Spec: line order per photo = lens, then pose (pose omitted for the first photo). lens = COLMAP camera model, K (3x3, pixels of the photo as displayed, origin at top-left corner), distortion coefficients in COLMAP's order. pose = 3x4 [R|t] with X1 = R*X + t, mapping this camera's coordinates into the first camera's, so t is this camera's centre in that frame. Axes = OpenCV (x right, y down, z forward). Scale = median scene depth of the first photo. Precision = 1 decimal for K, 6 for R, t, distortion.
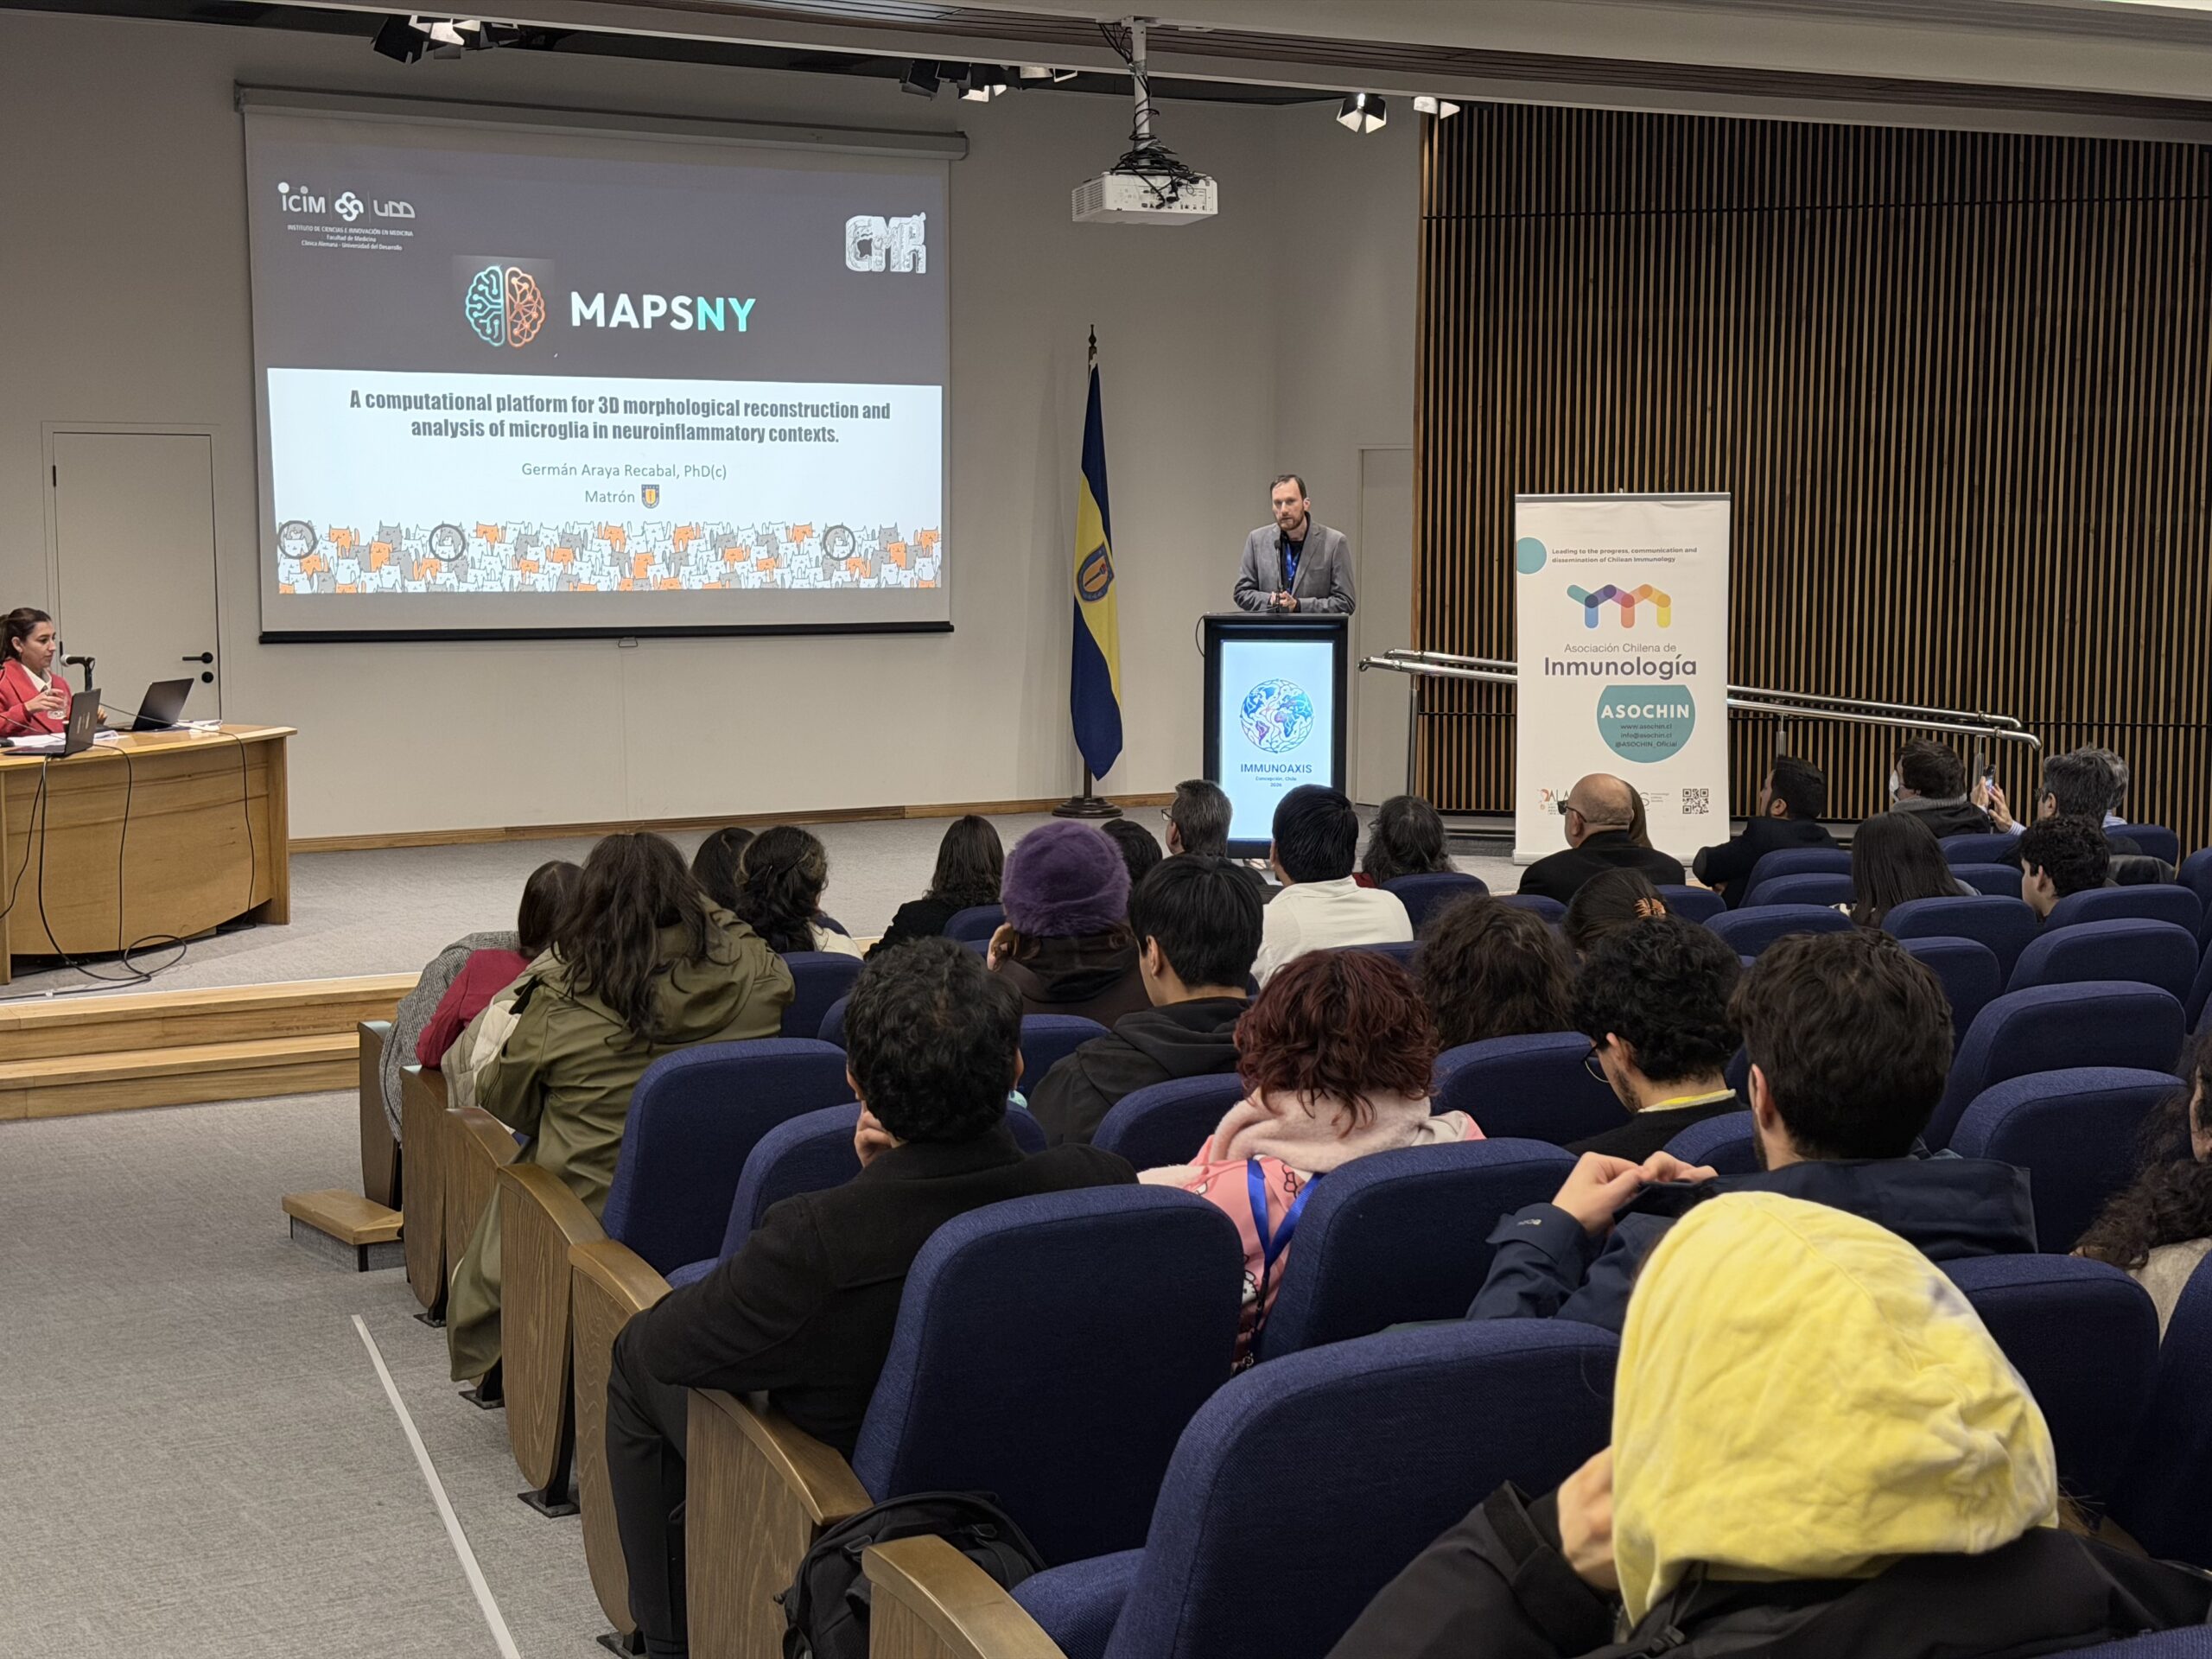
lens RADIAL K [[3086.5, 0, 1100.9], [0, 3086.5, 827.5], [0, 0, 1]] dist [0.142456, 0.000000]
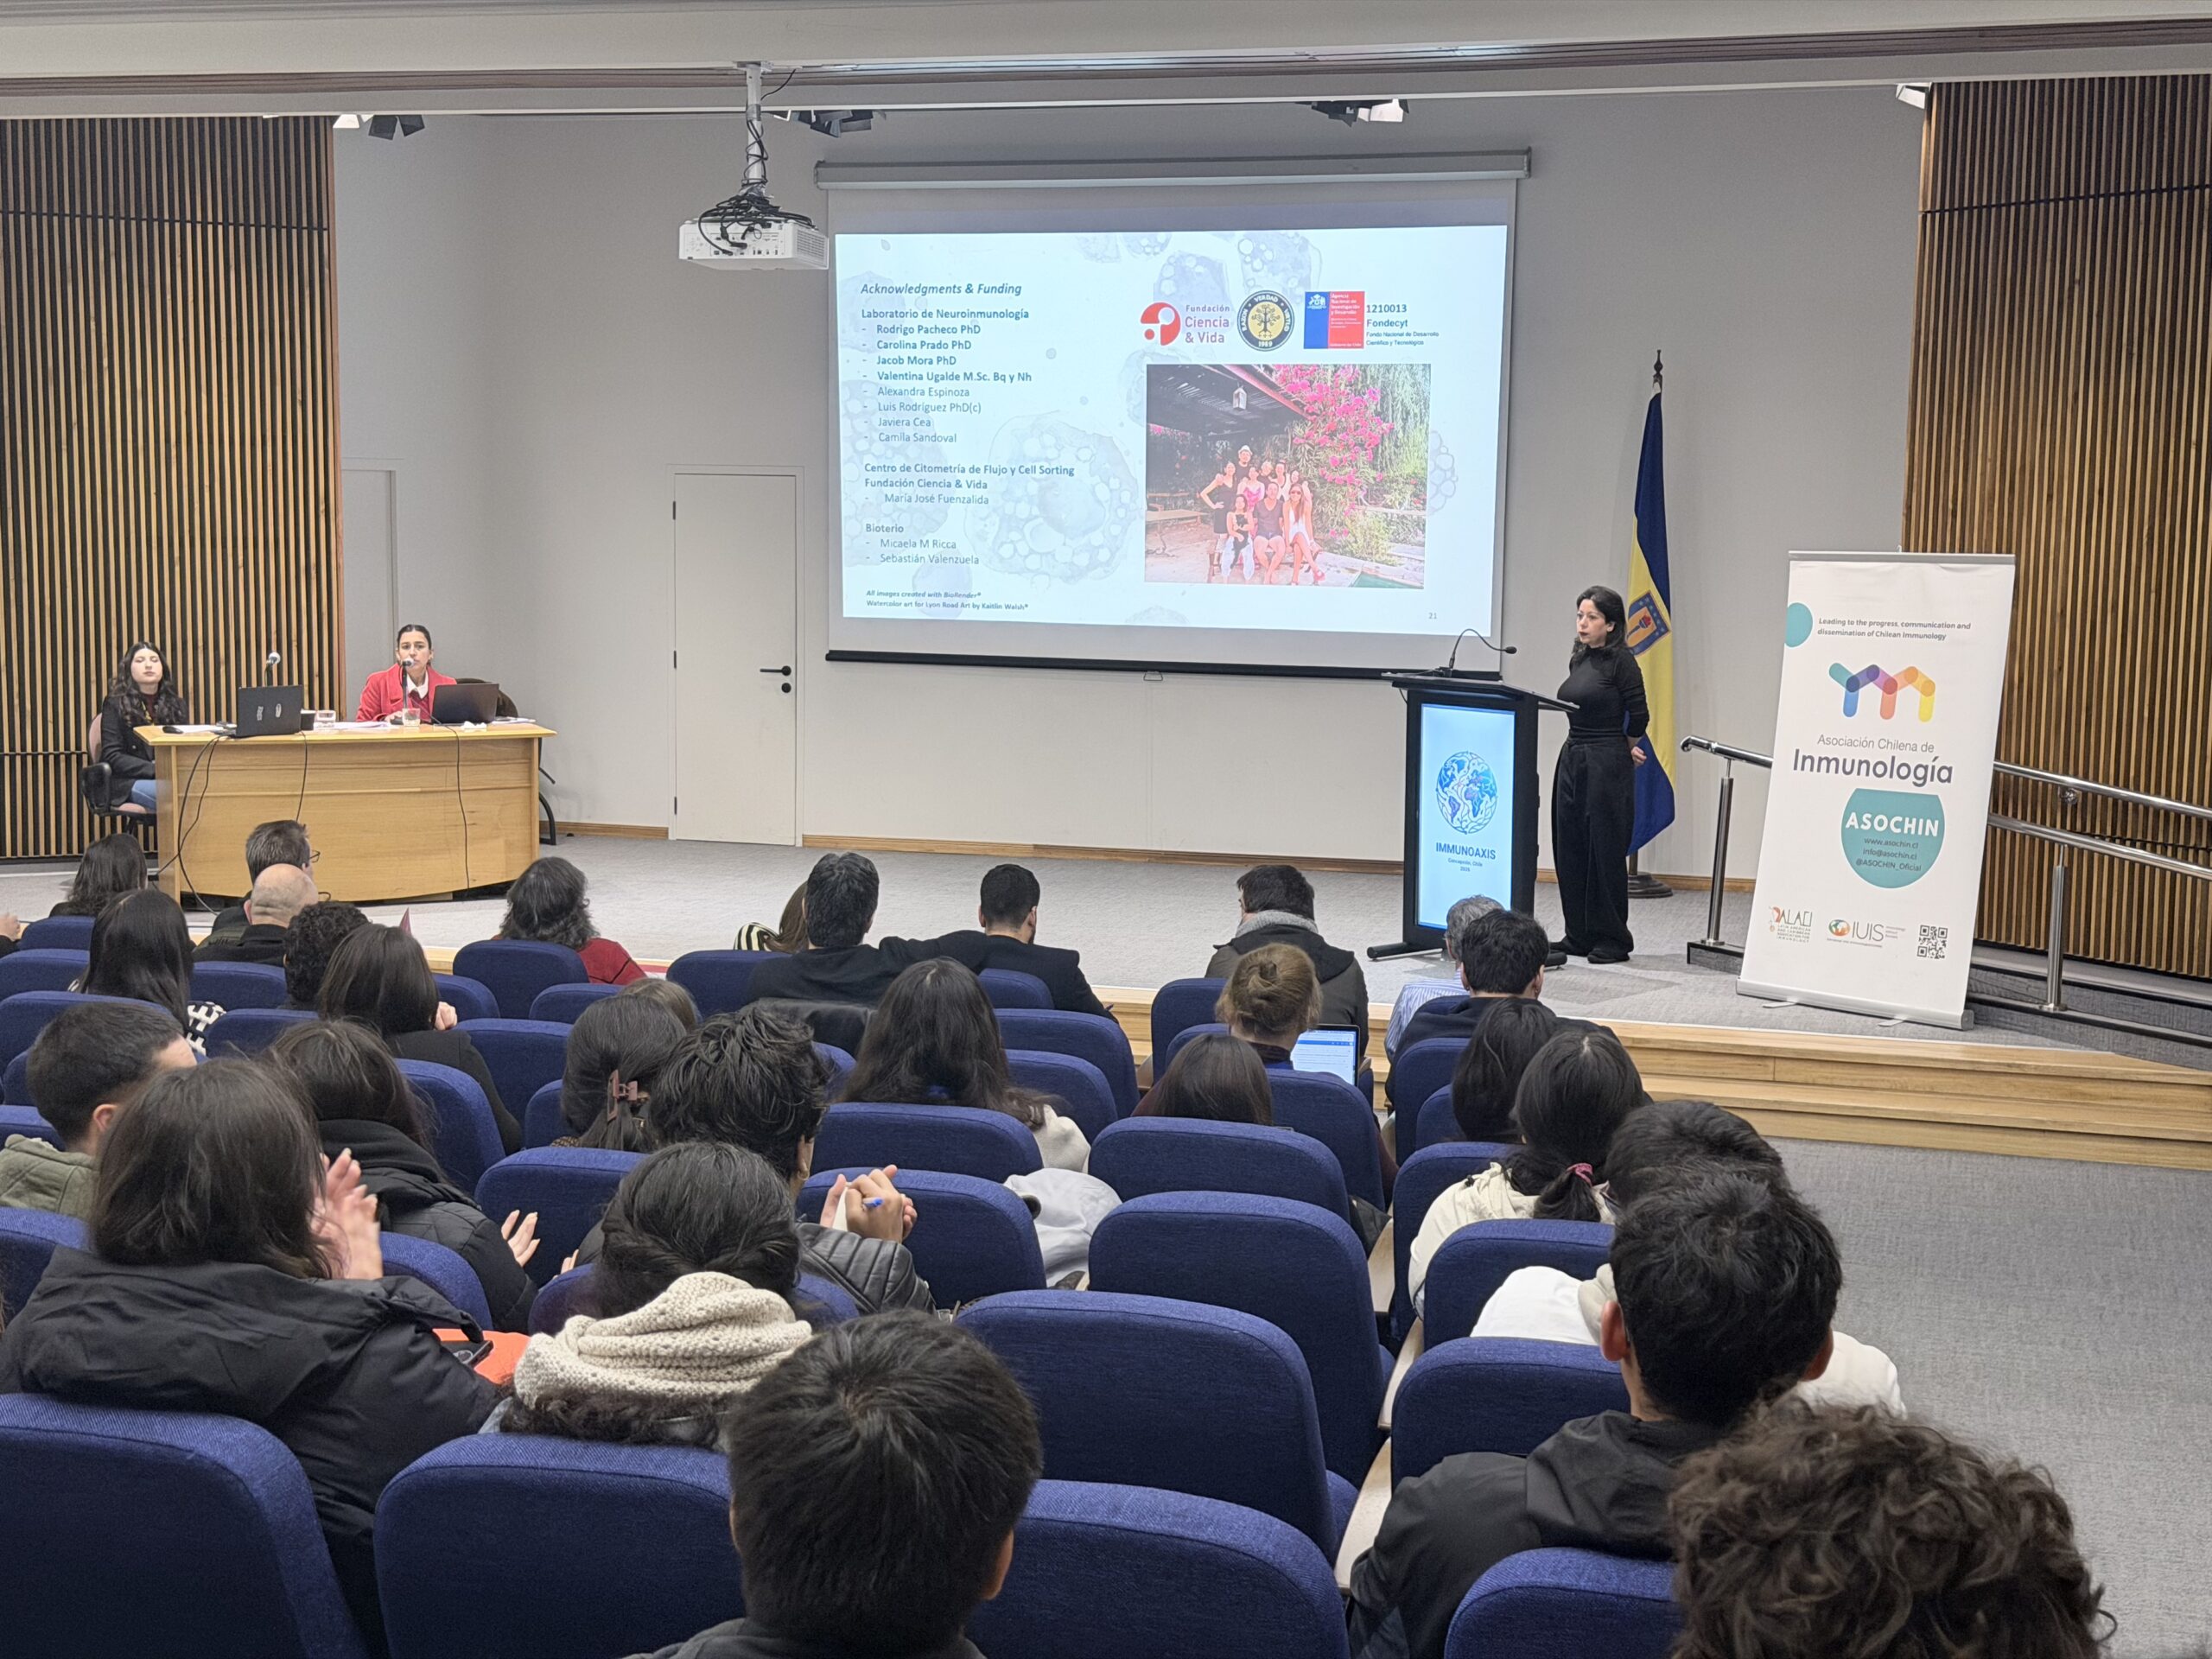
lens RADIAL K [[3086.5, 0, 1108.0], [0, 3086.5, 844.3], [0, 0, 1]] dist [0.142456, 0.000000]
pose [[0.707490, 0.090142, -0.700951, 0.597770], [-0.089388, 0.995280, 0.037771, -0.044535], [0.701047, 0.035934, 0.712209, 0.282236]]
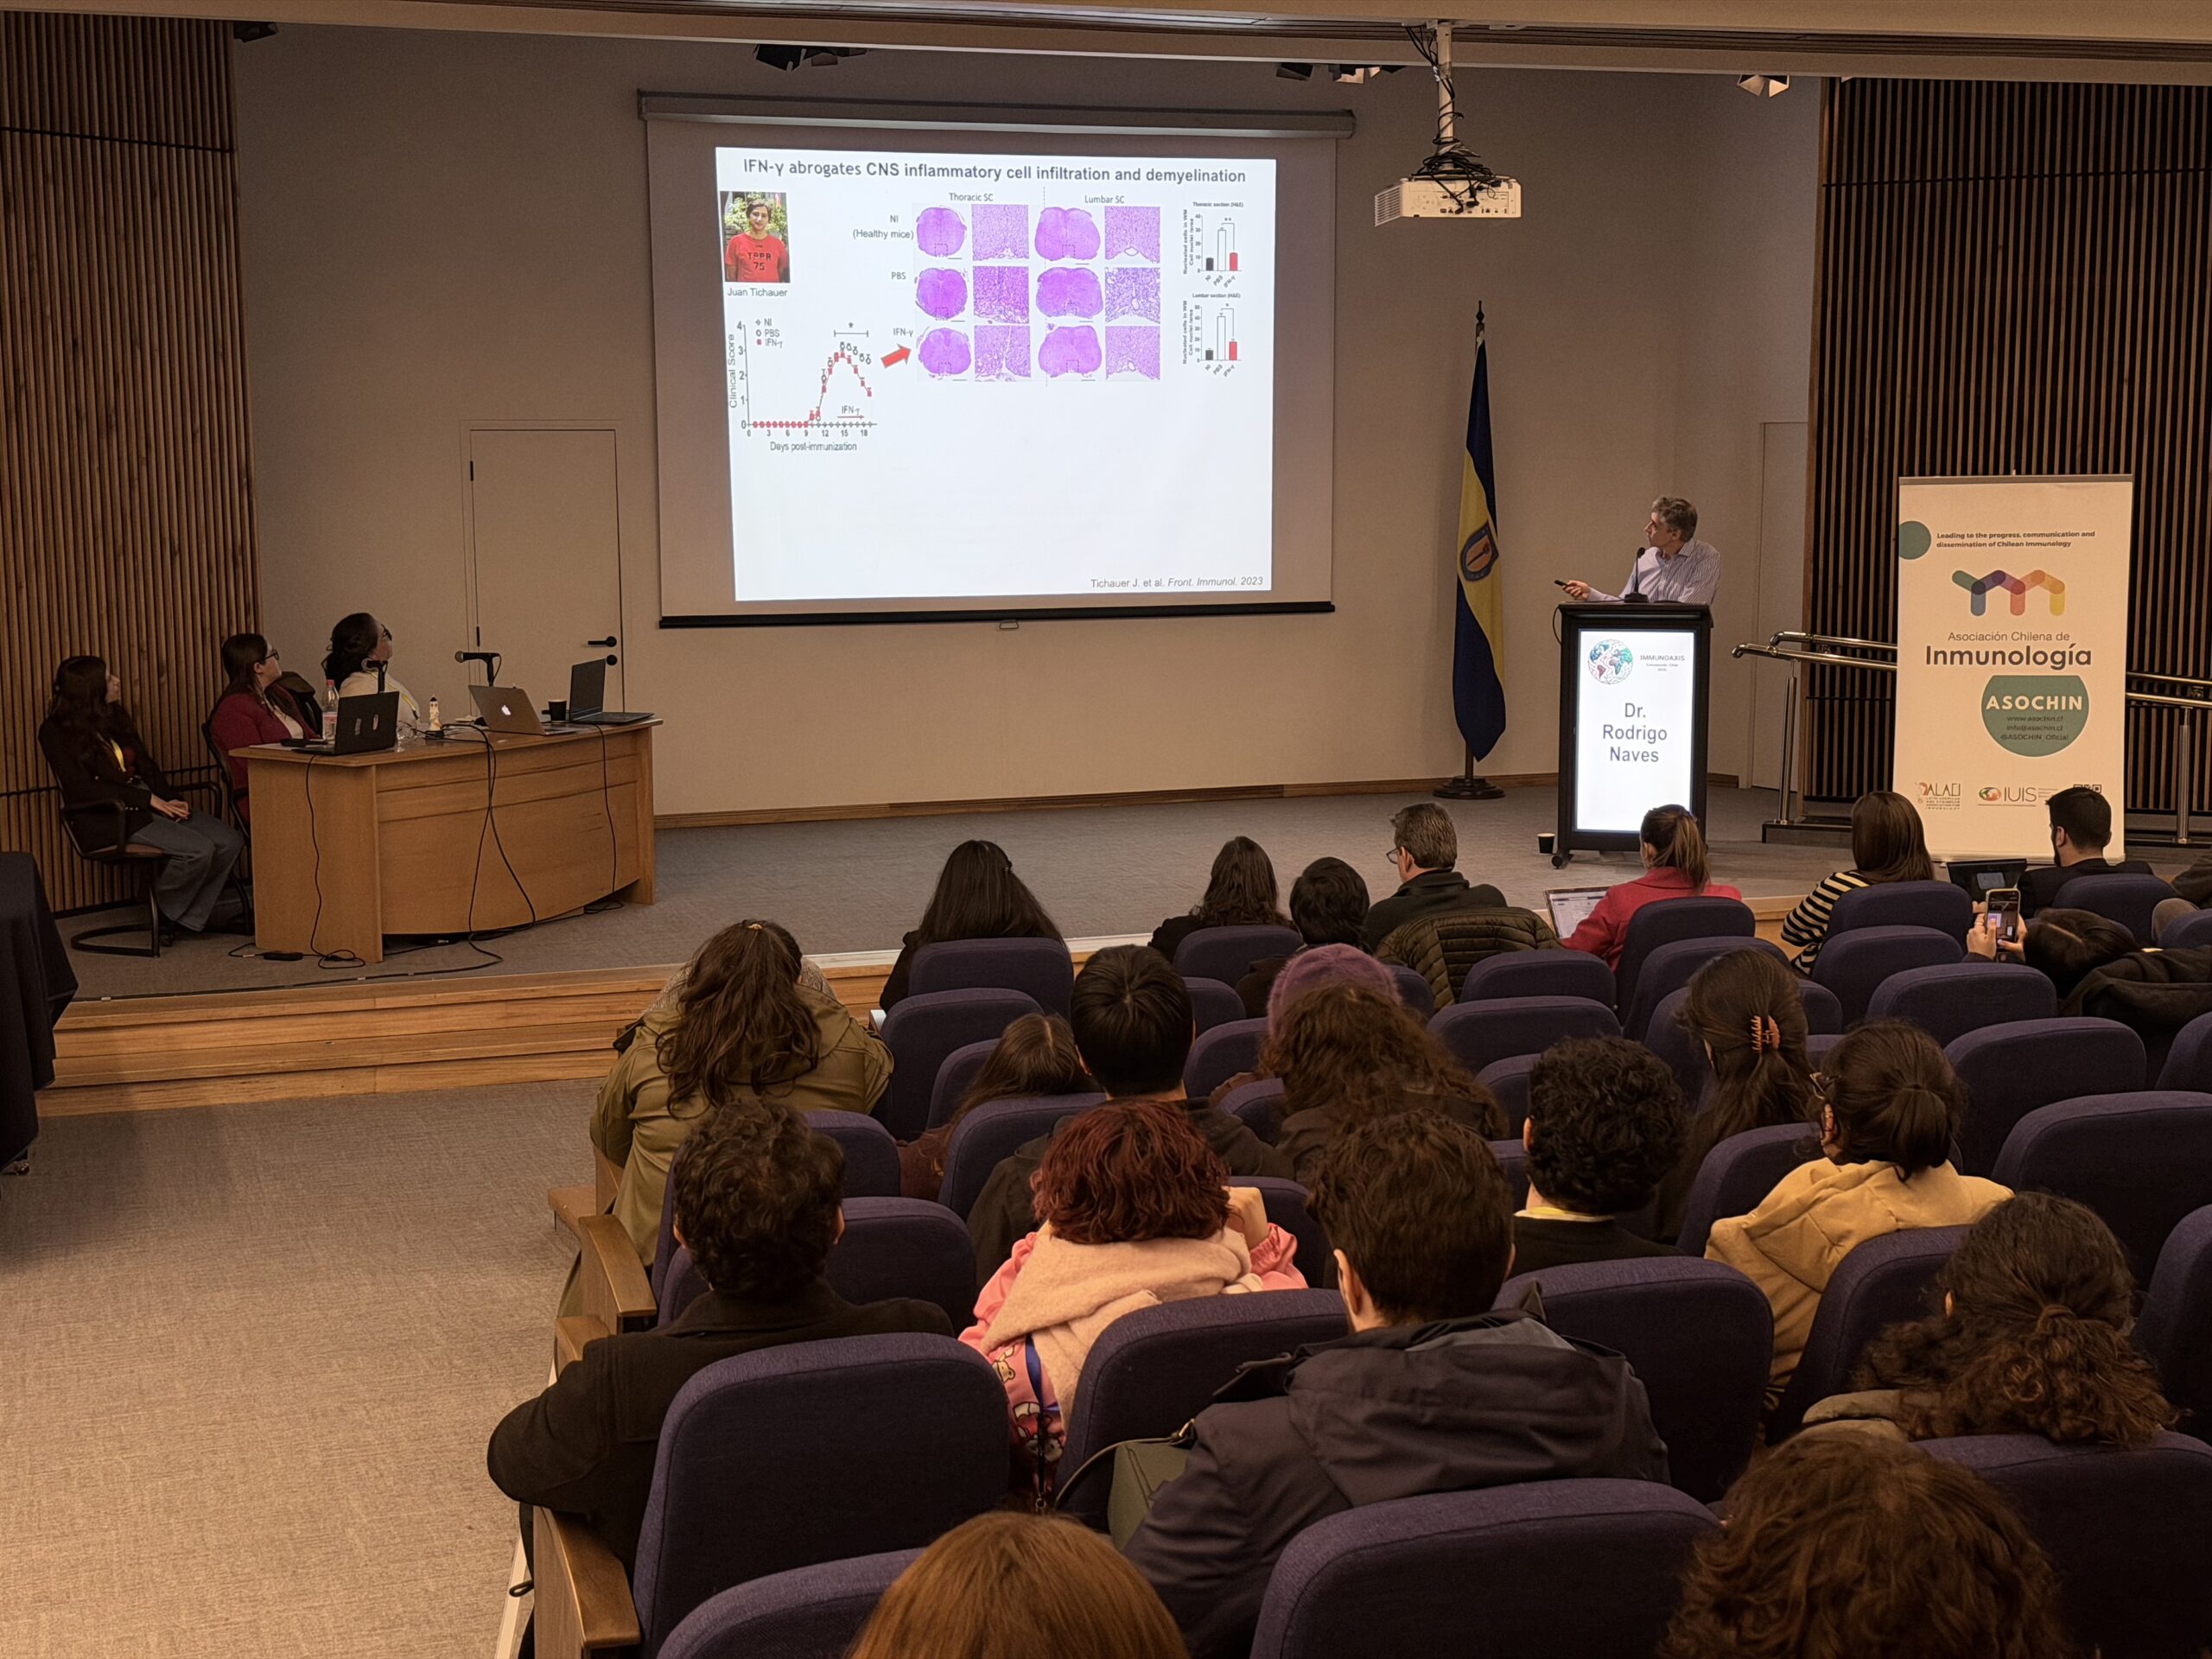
lens RADIAL K [[3086.5, 0, 1105.4], [0, 3086.5, 830.4], [0, 0, 1]] dist [0.142456, 0.000000]
pose [[0.984764, 0.016007, -0.173157, 0.060740], [-0.011810, 0.999612, 0.025241, -0.019028], [0.173494, -0.022811, 0.984571, -0.002188]]
